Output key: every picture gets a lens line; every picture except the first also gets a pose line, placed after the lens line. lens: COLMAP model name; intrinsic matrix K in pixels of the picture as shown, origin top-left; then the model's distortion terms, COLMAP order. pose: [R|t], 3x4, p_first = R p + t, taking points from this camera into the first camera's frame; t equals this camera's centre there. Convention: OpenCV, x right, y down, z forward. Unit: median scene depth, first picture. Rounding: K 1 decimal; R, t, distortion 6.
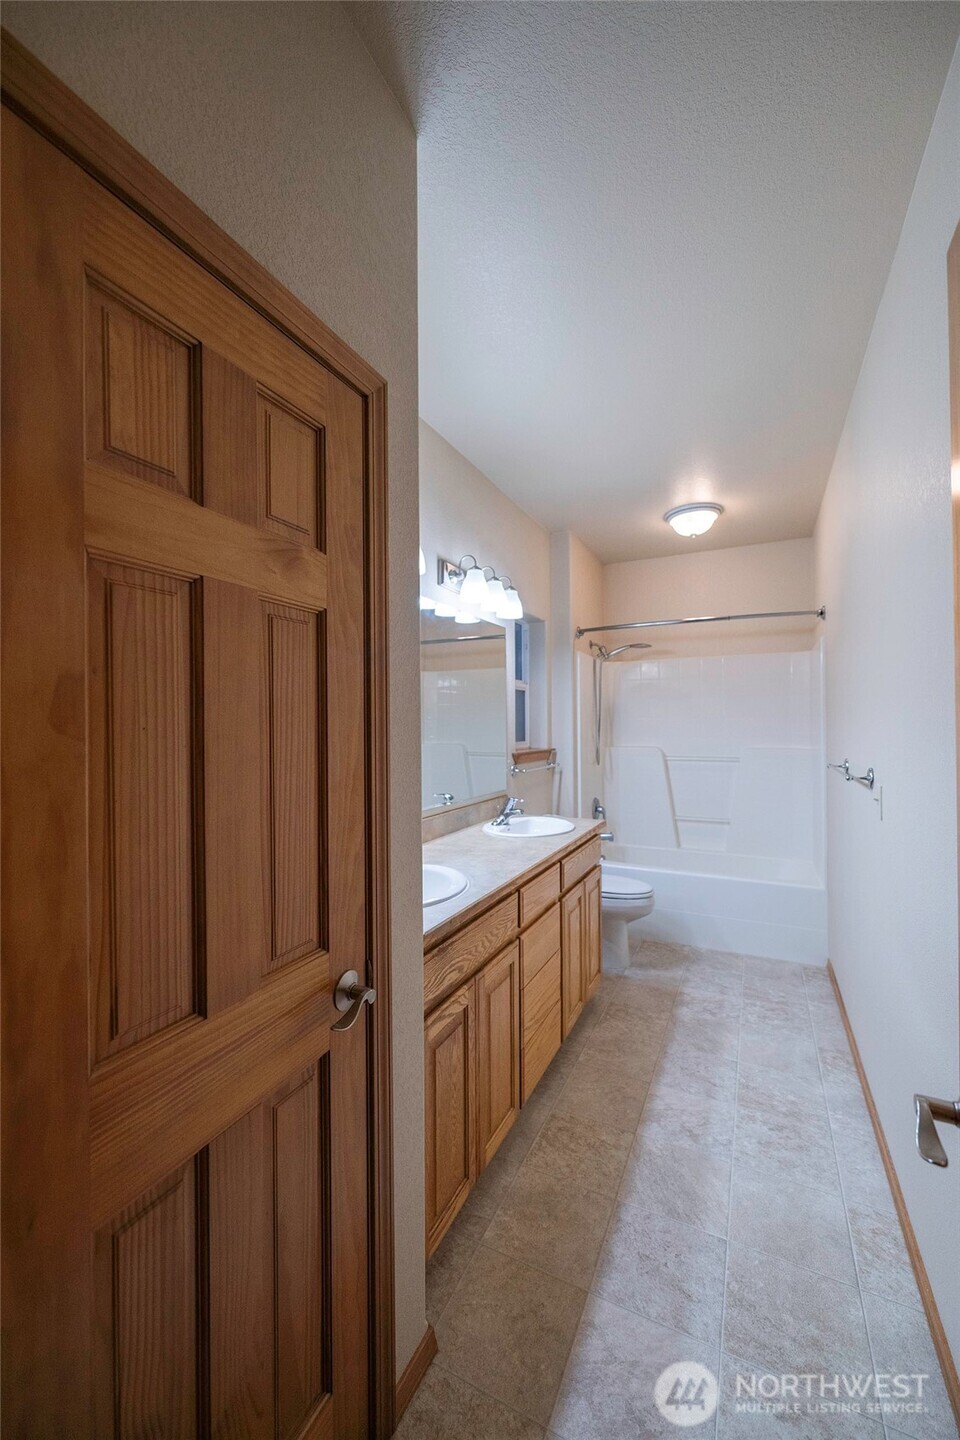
lens RADIAL K [[562.9, 0, 480.0], [0, 562.9, 720.0], [0, 0, 1]] dist [0.001924, 0.000002]
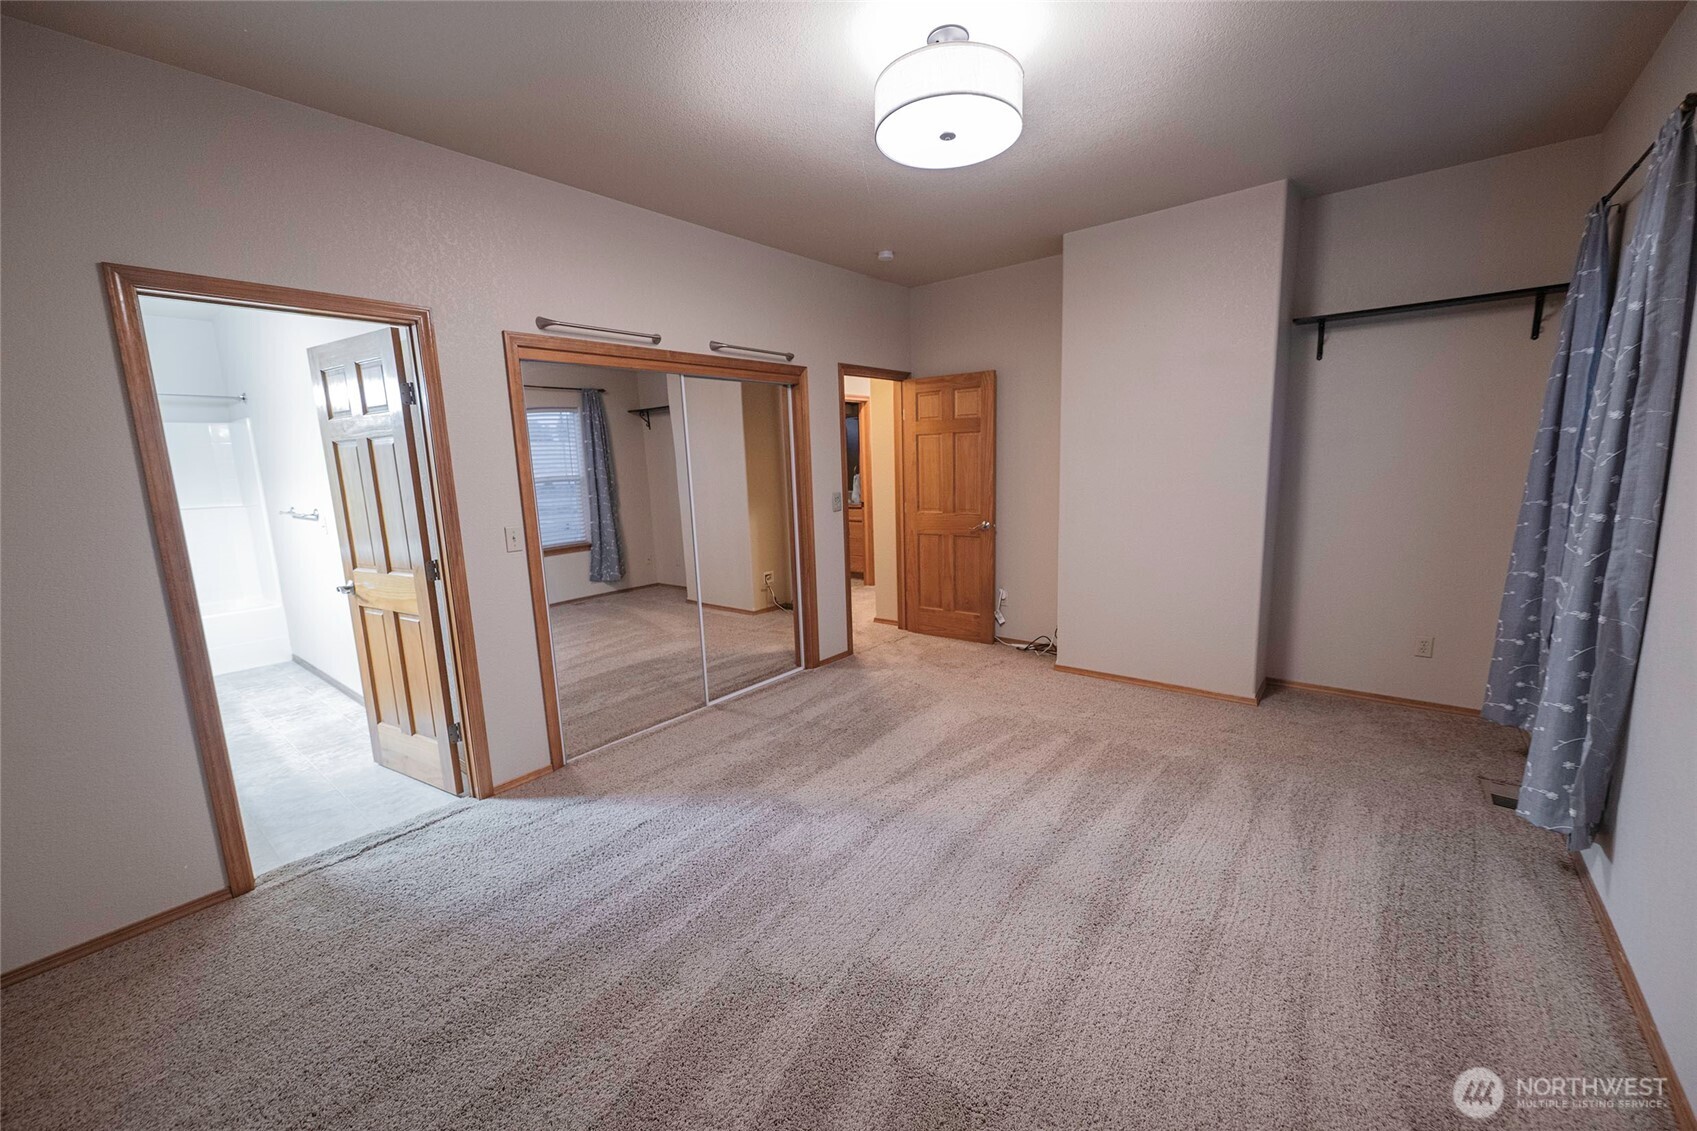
lens RADIAL K [[663.4, 0, 848.5], [0, 663.4, 565.5], [0, 0, 1]] dist [0.001924, 0.000002]
pose [[0.222081, -0.156488, 0.962389, -0.852052], [0.030006, 0.987666, 0.153674, -0.008955], [-0.974566, -0.005250, 0.224037, -0.968614]]
